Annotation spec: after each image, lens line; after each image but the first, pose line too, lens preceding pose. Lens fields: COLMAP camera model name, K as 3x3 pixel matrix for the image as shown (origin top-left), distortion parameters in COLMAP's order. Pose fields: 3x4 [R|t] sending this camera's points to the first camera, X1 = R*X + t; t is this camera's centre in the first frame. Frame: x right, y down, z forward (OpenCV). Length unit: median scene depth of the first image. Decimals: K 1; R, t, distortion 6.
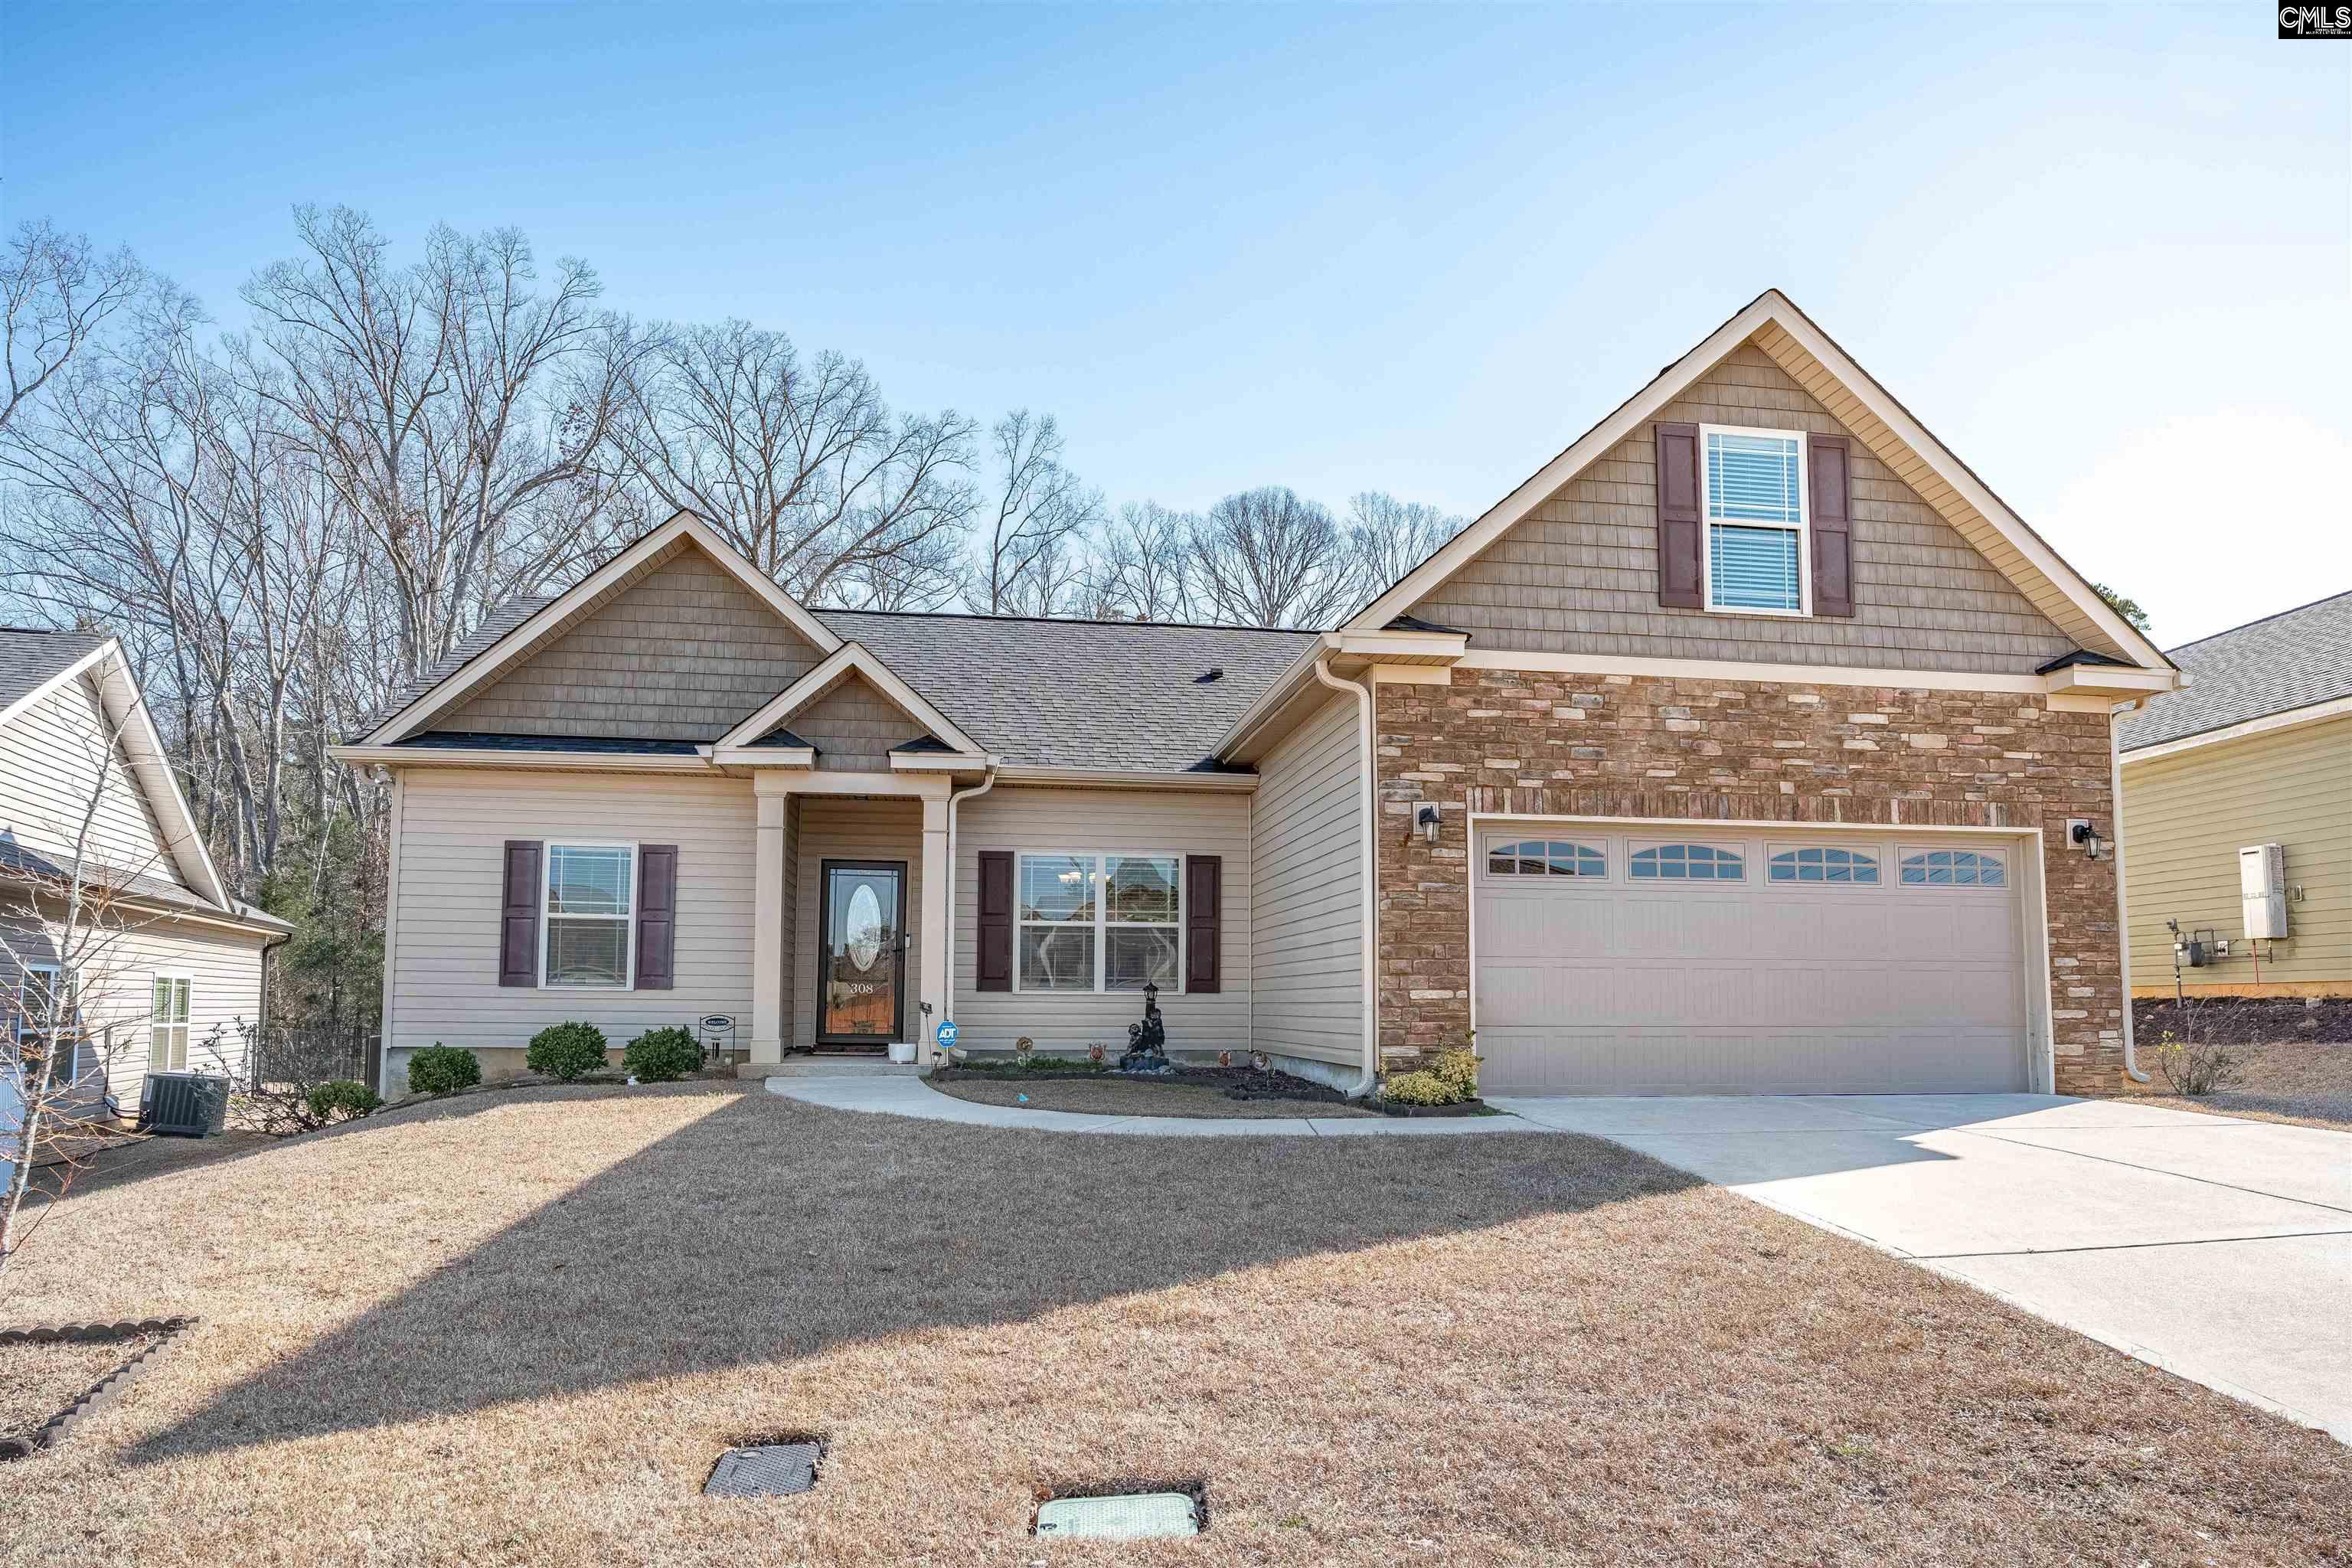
lens RADIAL K [[1482.9, 0, 1175.8], [0, 1482.9, 888.4], [0, 0, 1]] dist [-0.016062, -0.000620]
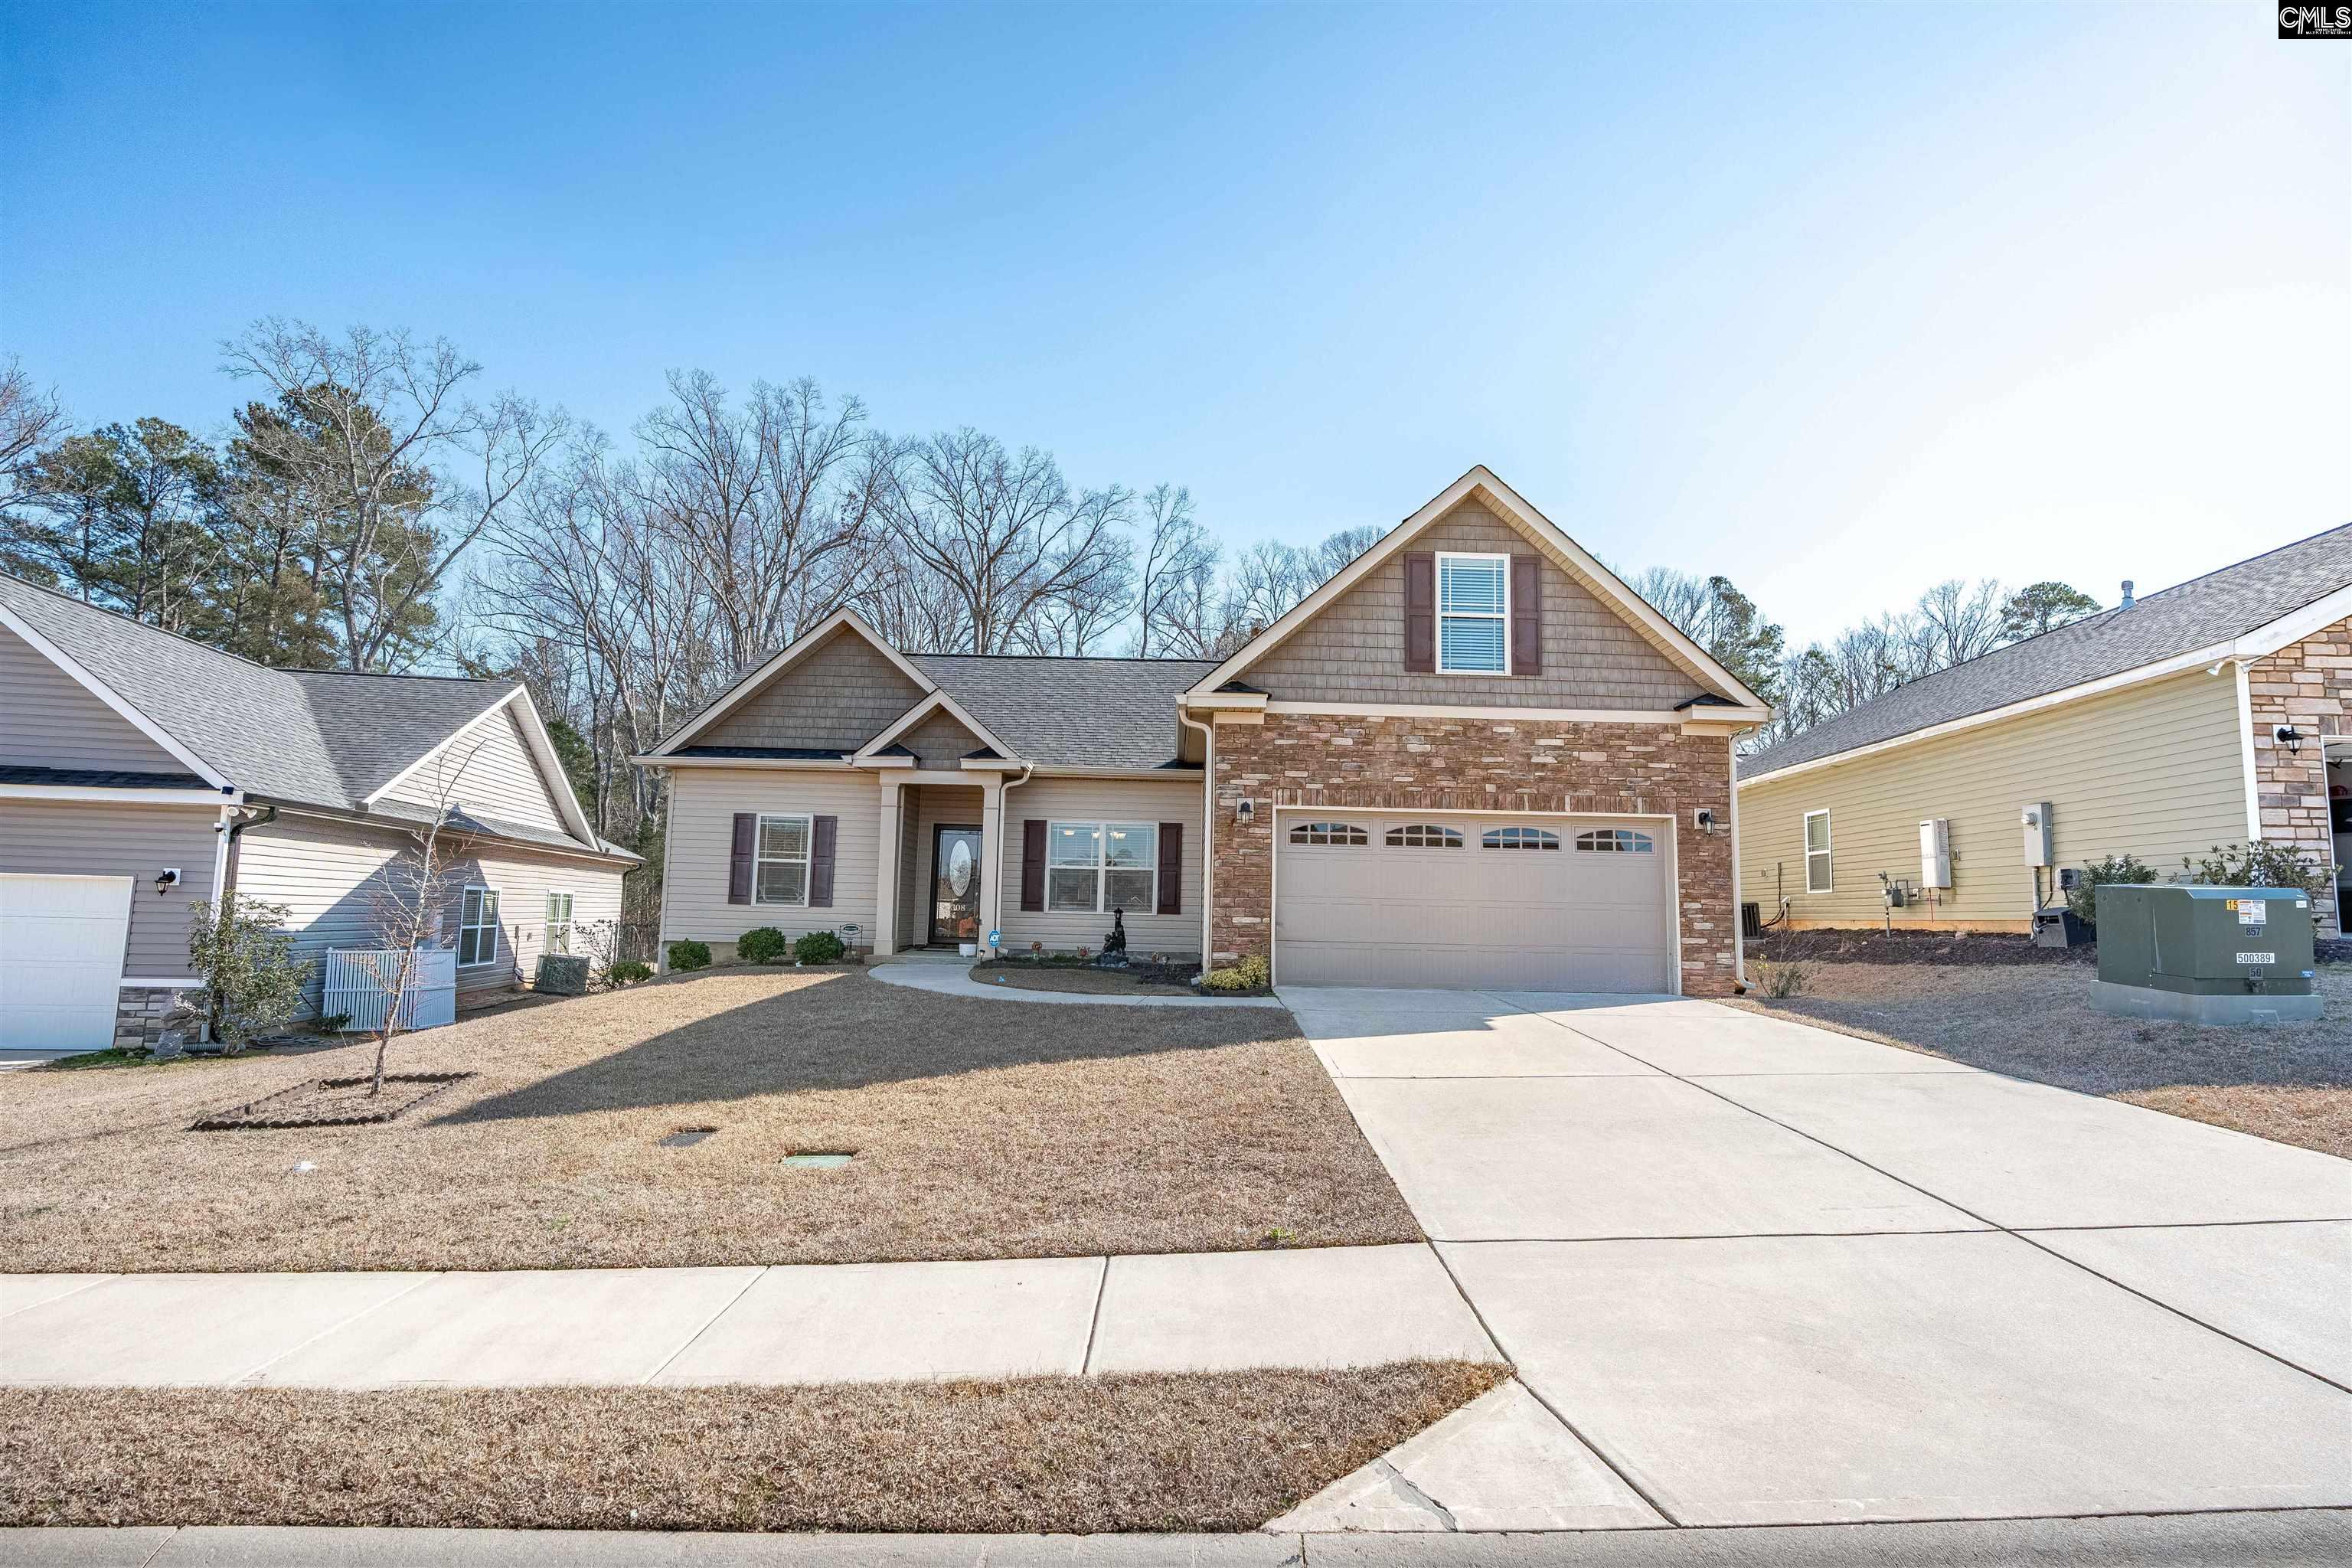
lens RADIAL K [[1165.9, 0, 1176.0], [0, 1165.9, 784.0], [0, 0, 1]] dist [-0.003661, -0.000523]
pose [[0.988987, -0.000105, -0.148000, 0.216403], [-0.004898, 0.999429, -0.033437, -0.024441], [0.147919, 0.033793, 0.988422, -0.190988]]
